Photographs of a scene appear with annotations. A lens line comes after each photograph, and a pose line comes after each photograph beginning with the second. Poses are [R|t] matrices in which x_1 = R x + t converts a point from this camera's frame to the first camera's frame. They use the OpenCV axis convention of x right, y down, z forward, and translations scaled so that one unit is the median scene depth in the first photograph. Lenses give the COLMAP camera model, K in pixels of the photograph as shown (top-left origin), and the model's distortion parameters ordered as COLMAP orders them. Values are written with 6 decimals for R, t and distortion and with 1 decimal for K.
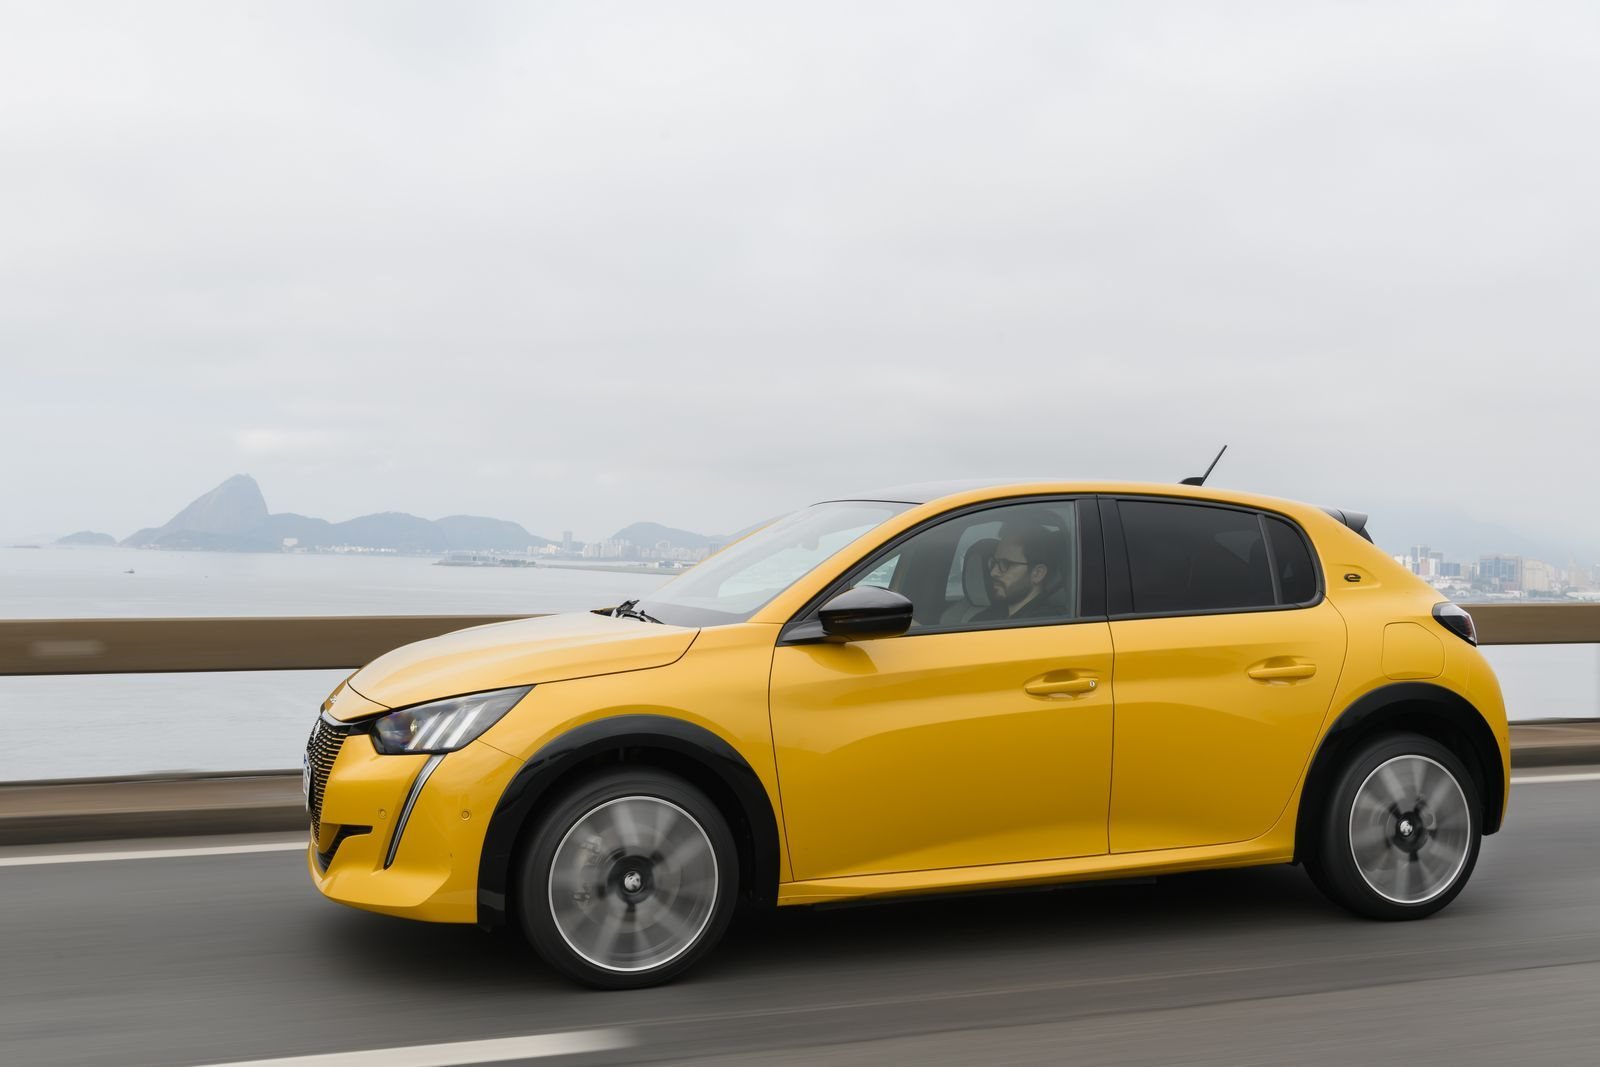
lens RADIAL K [[1430.4, 0, 726.0], [0, 1430.4, 533.6], [0, 0, 1]] dist [-0.005520, 0.005681]
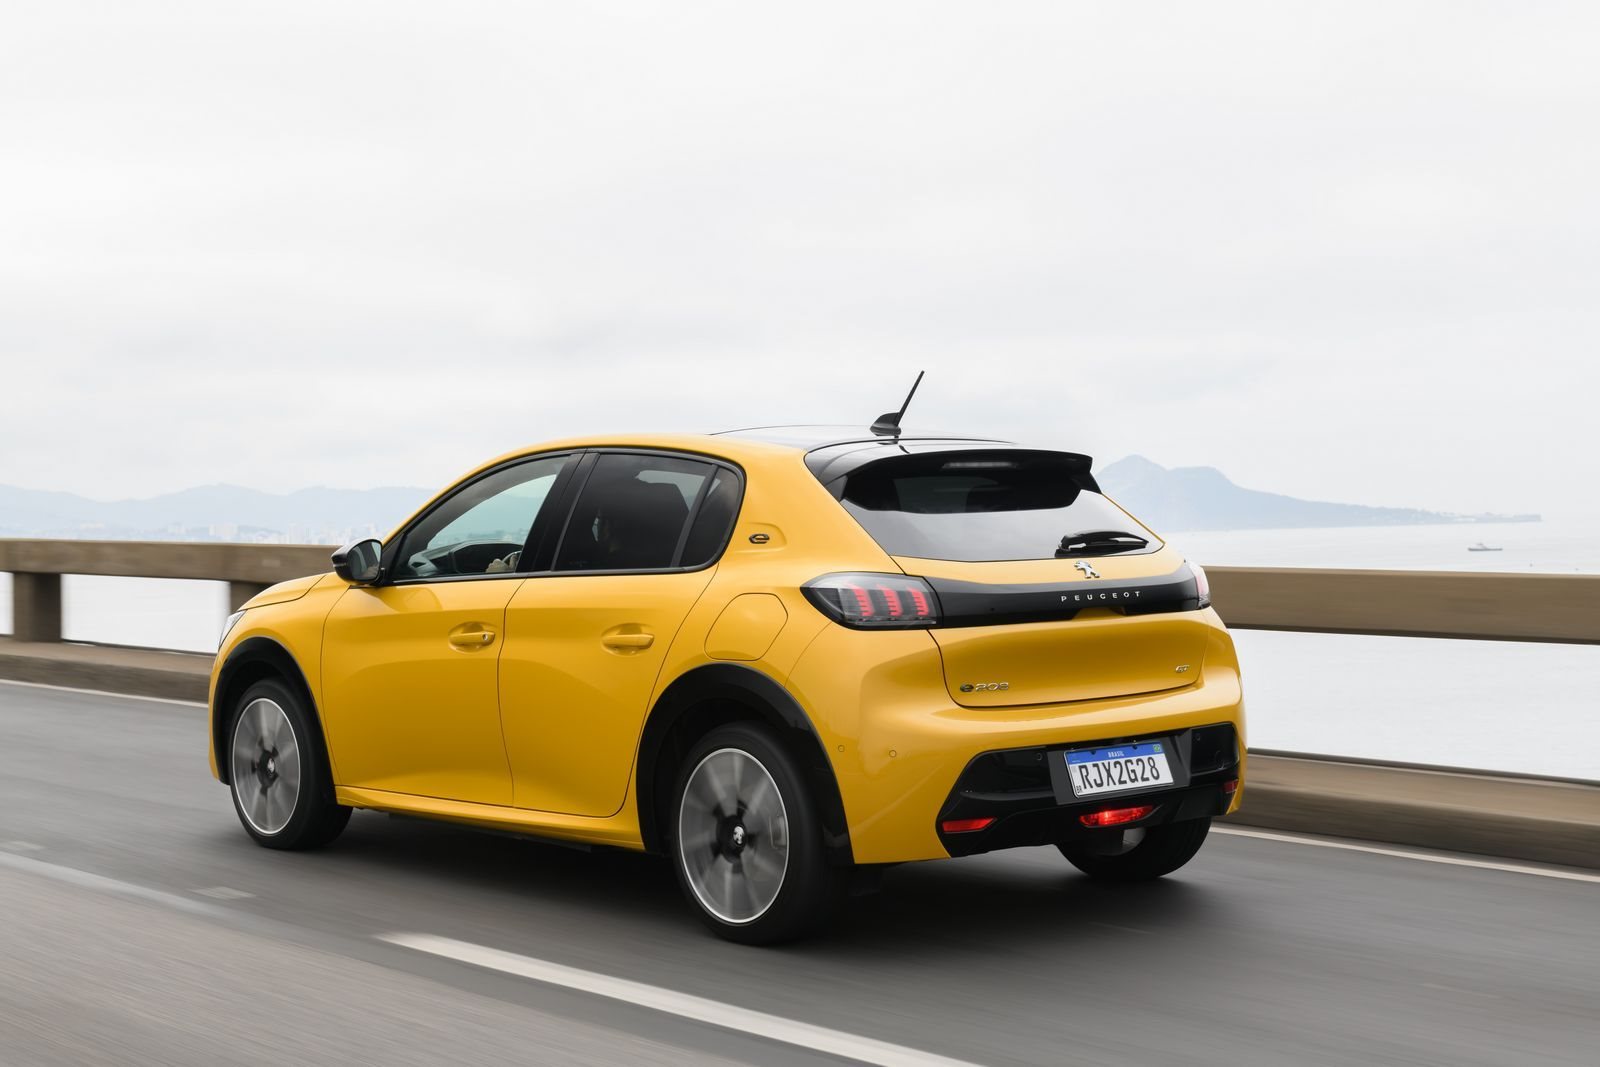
lens RADIAL K [[2074.6, 0, 800.0], [0, 2074.6, 533.5], [0, 0, 1]] dist [0.000810, 0.000250]
pose [[0.508832, 0.014187, -0.860749, 1.643011], [0.021111, 0.999358, 0.028951, -0.007640], [0.860607, -0.032903, 0.508206, 0.437917]]
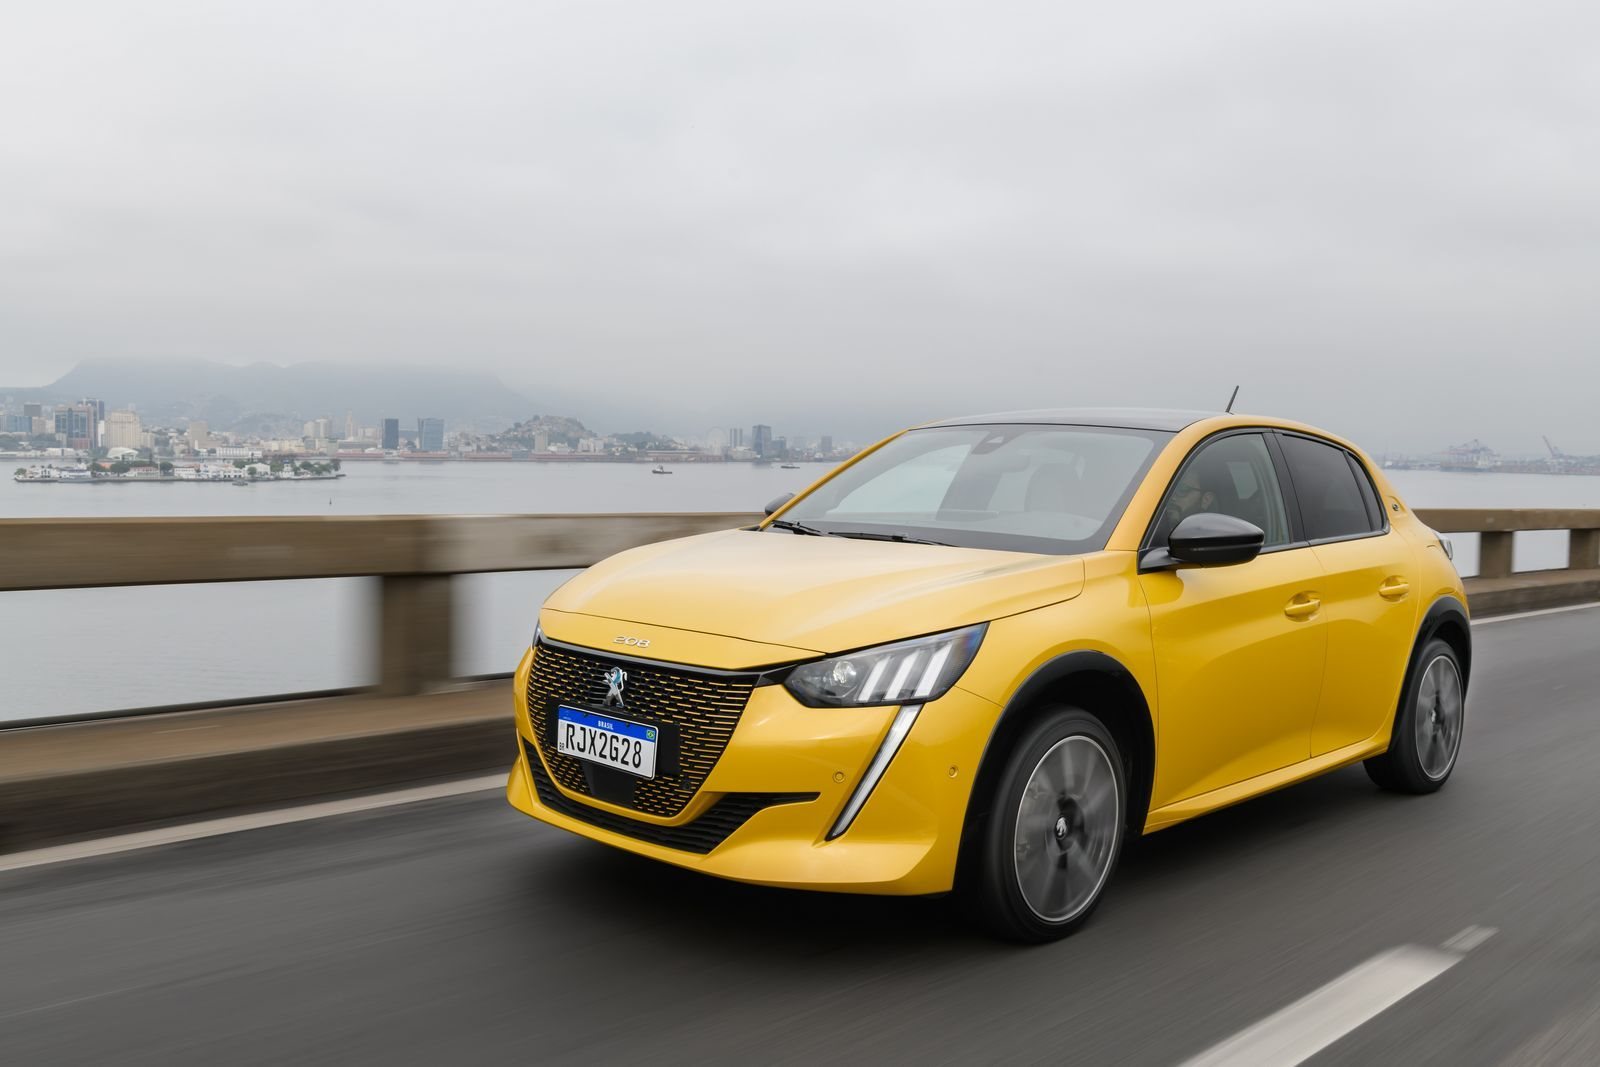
lens RADIAL K [[1430.4, 0, 726.0], [0, 1430.4, 533.6], [0, 0, 1]] dist [-0.005520, 0.005681]
pose [[0.865522, 0.004950, 0.500847, -0.673199], [-0.045603, 0.996577, 0.068956, -0.003400], [-0.498791, -0.082523, 0.862785, 0.291486]]
